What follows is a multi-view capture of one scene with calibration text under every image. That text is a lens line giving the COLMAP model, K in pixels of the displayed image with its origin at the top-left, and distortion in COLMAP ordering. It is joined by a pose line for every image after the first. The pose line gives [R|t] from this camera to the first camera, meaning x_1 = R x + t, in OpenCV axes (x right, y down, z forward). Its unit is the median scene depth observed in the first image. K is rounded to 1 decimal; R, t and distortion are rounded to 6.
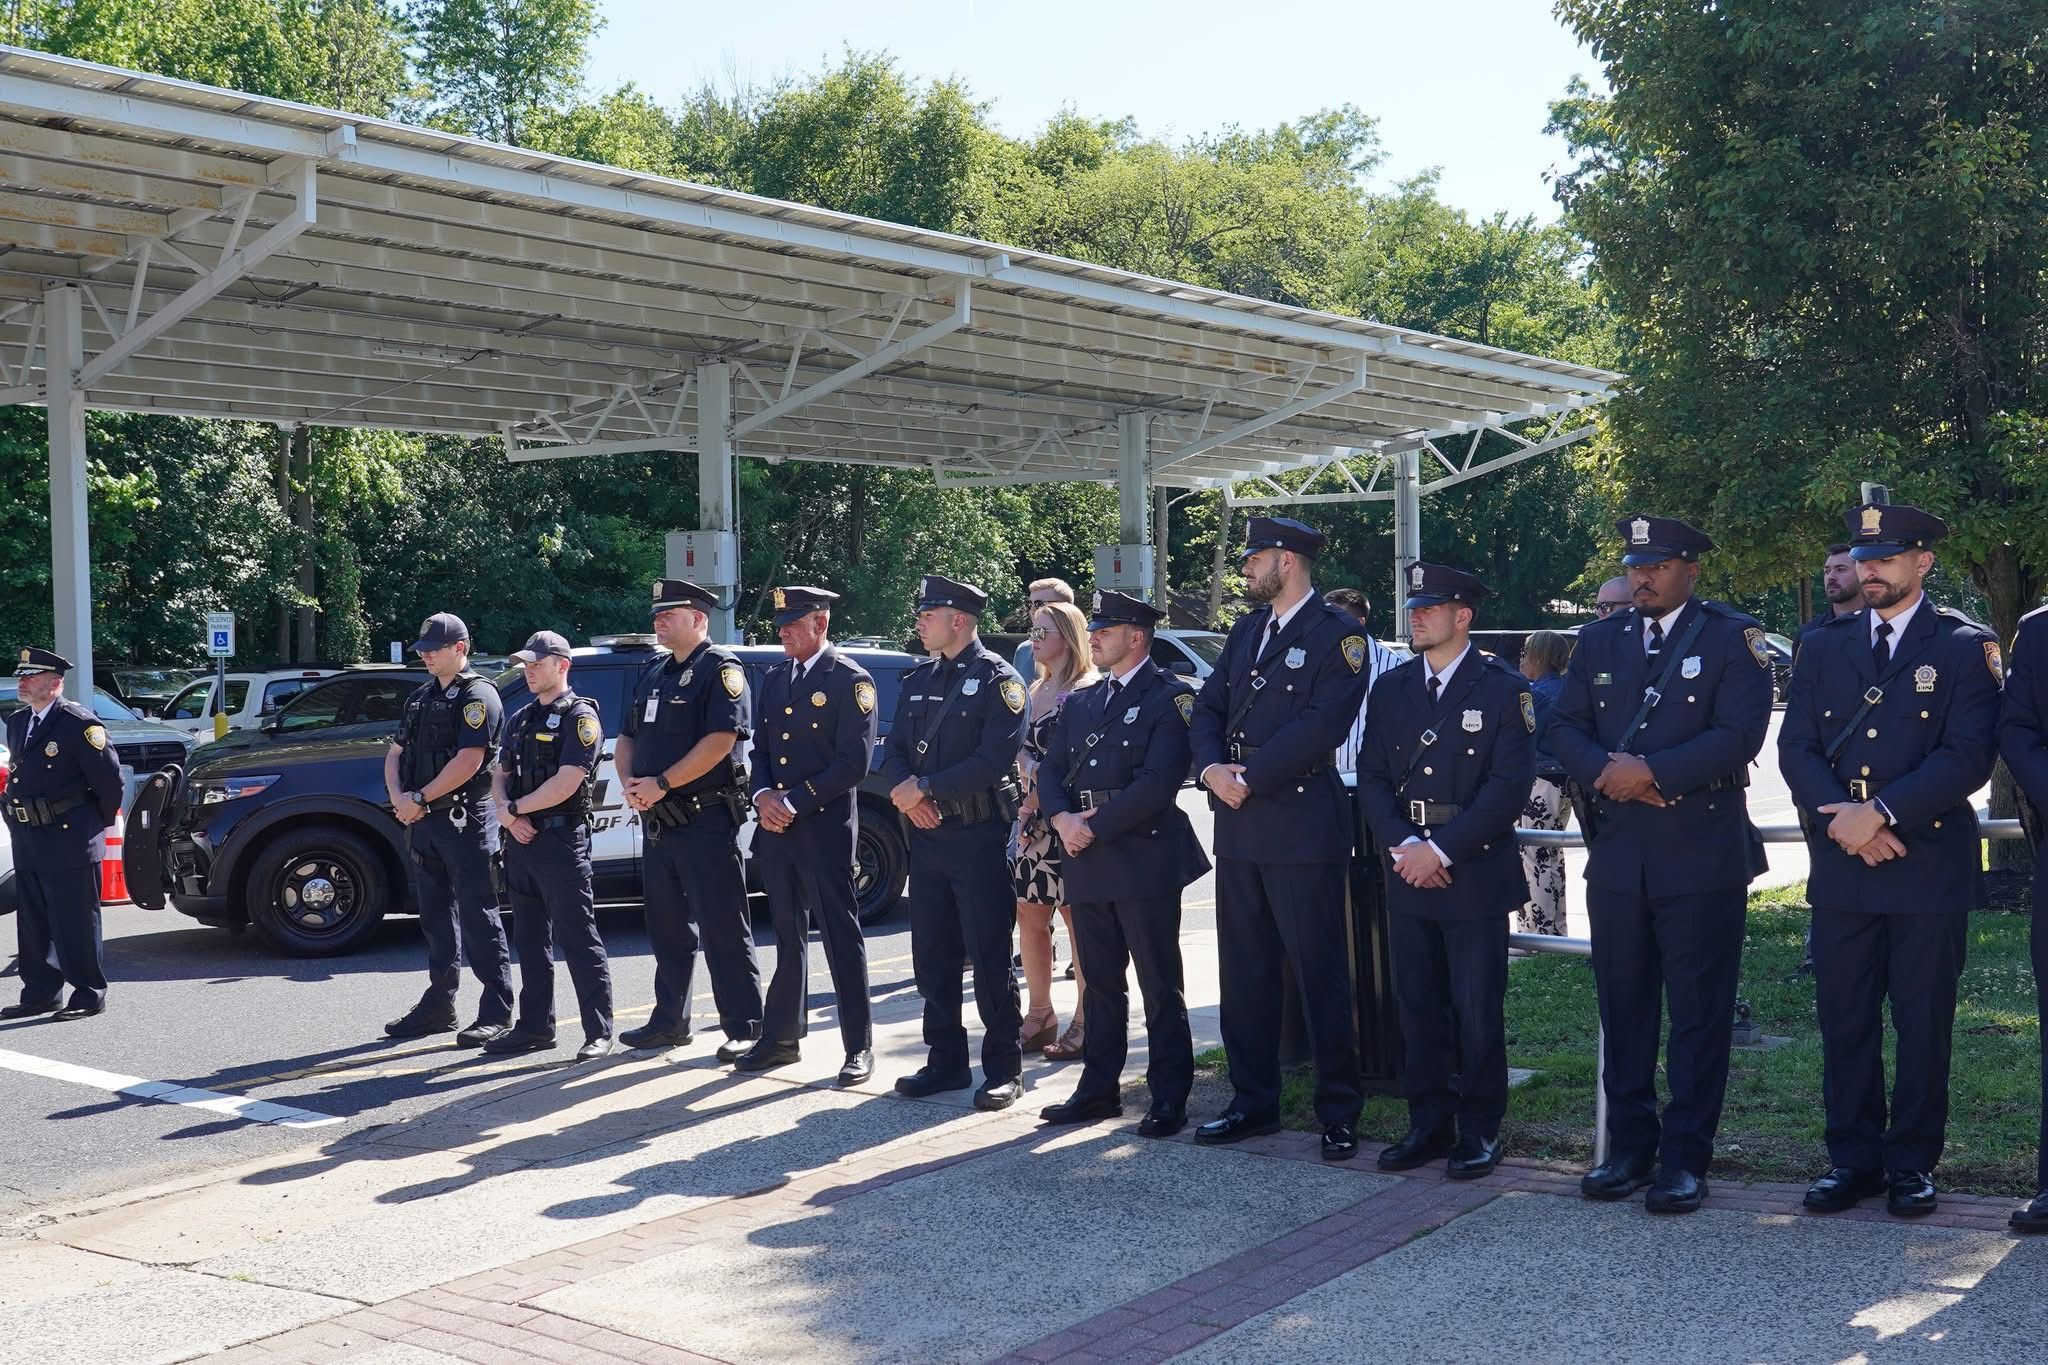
lens RADIAL K [[2116.3, 0, 1020.4], [0, 2116.3, 688.7], [0, 0, 1]] dist [-0.008267, 0.000000]
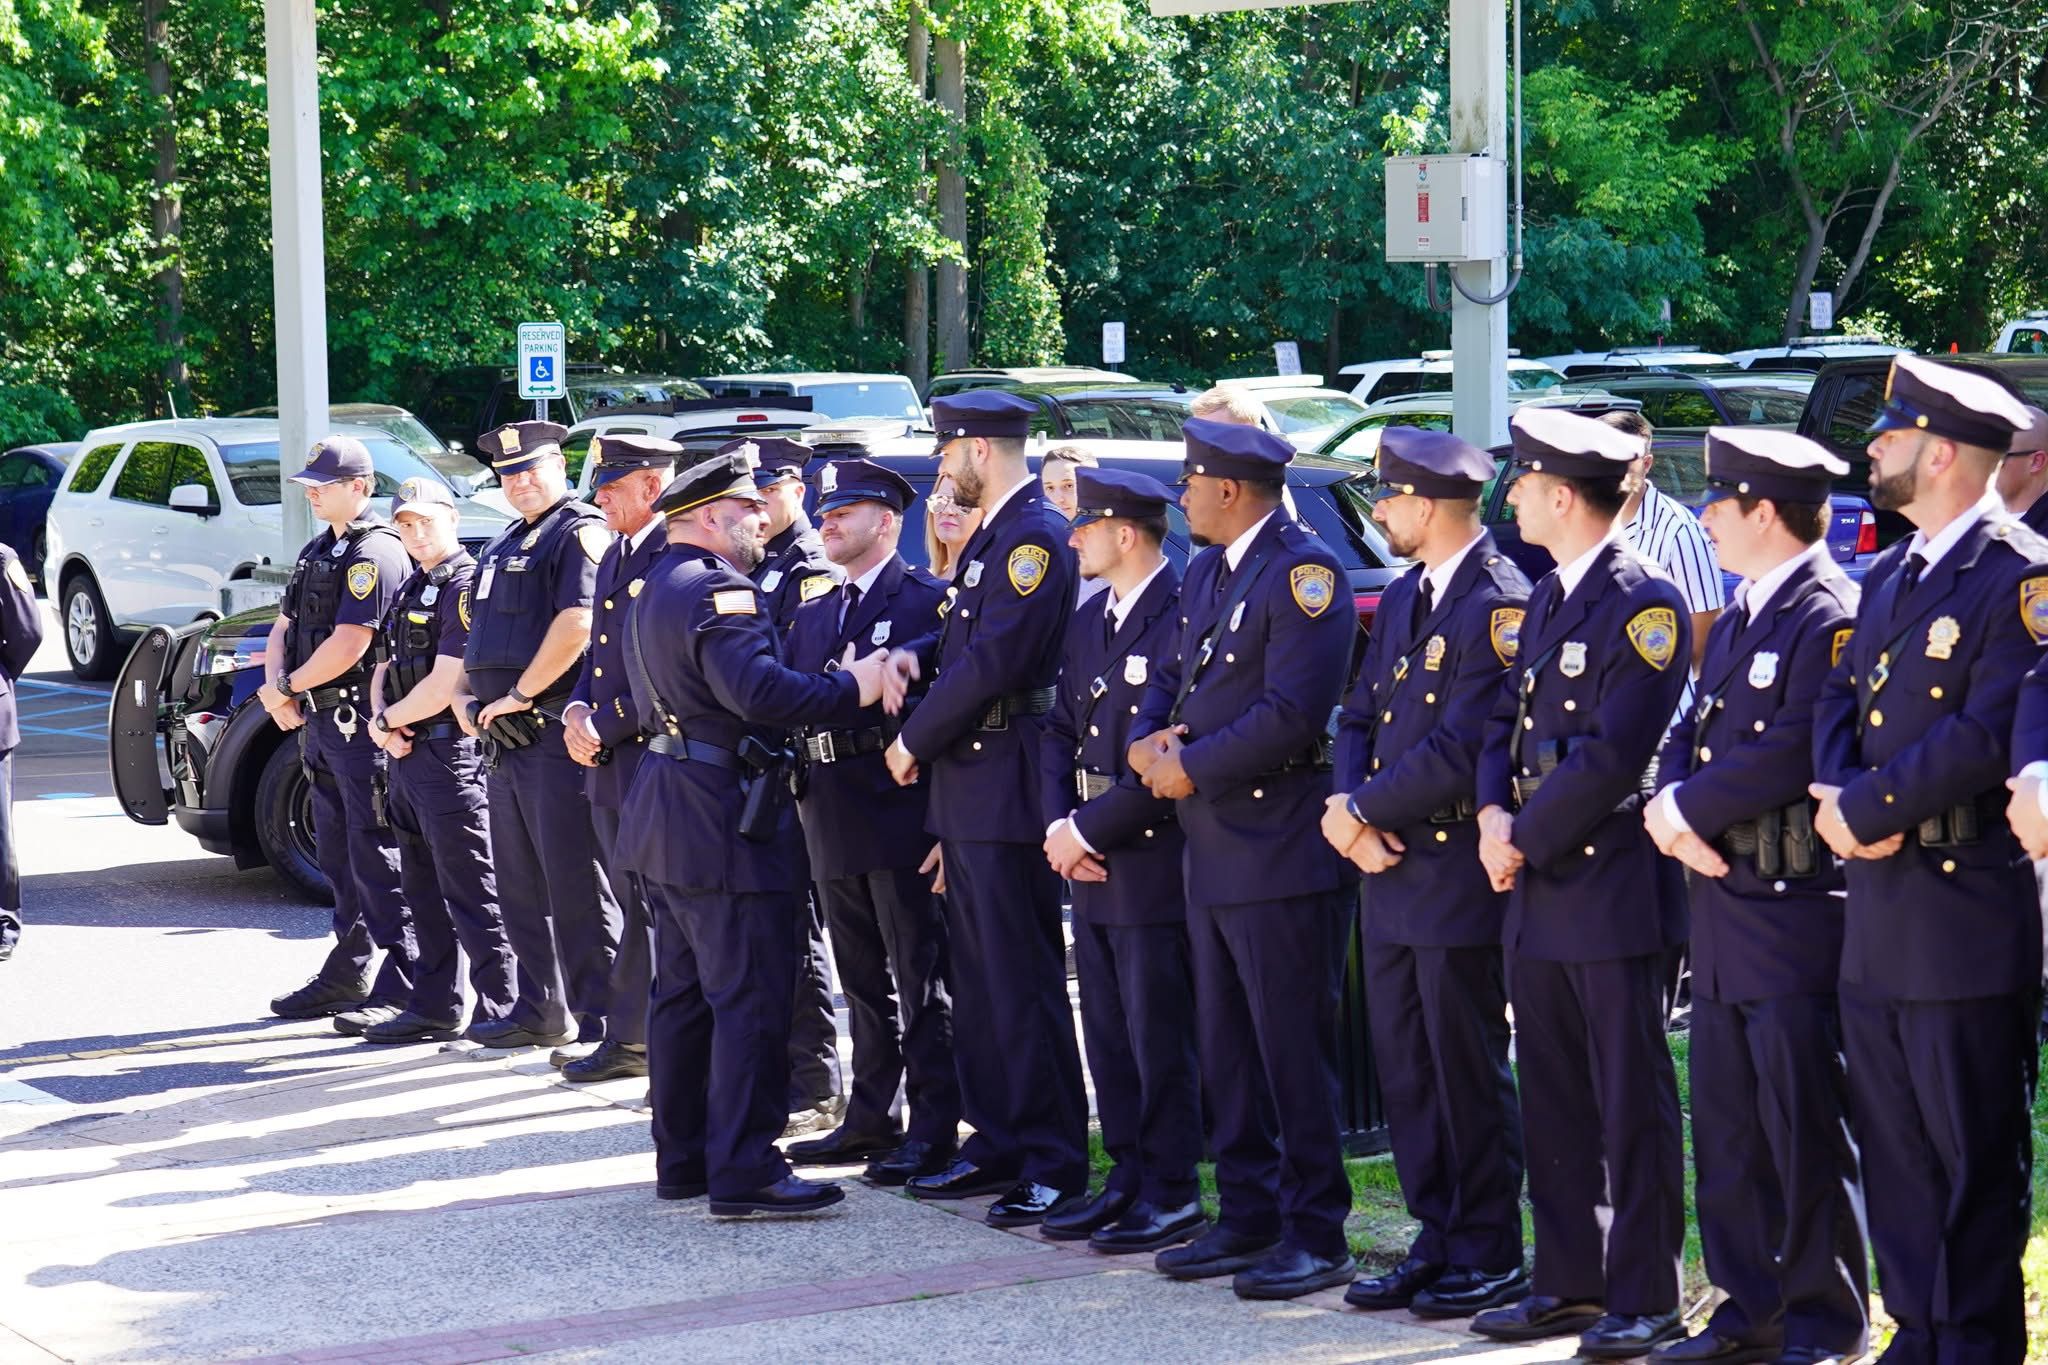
lens RADIAL K [[4620.7, 0, 1035.0], [0, 4620.7, 688.4], [0, 0, 1]] dist [0.076004, 0.000000]
pose [[0.934112, 0.034715, -0.355287, 0.170035], [-0.010609, 0.997520, 0.069575, -0.020641], [0.356821, -0.061221, 0.932164, -0.129047]]
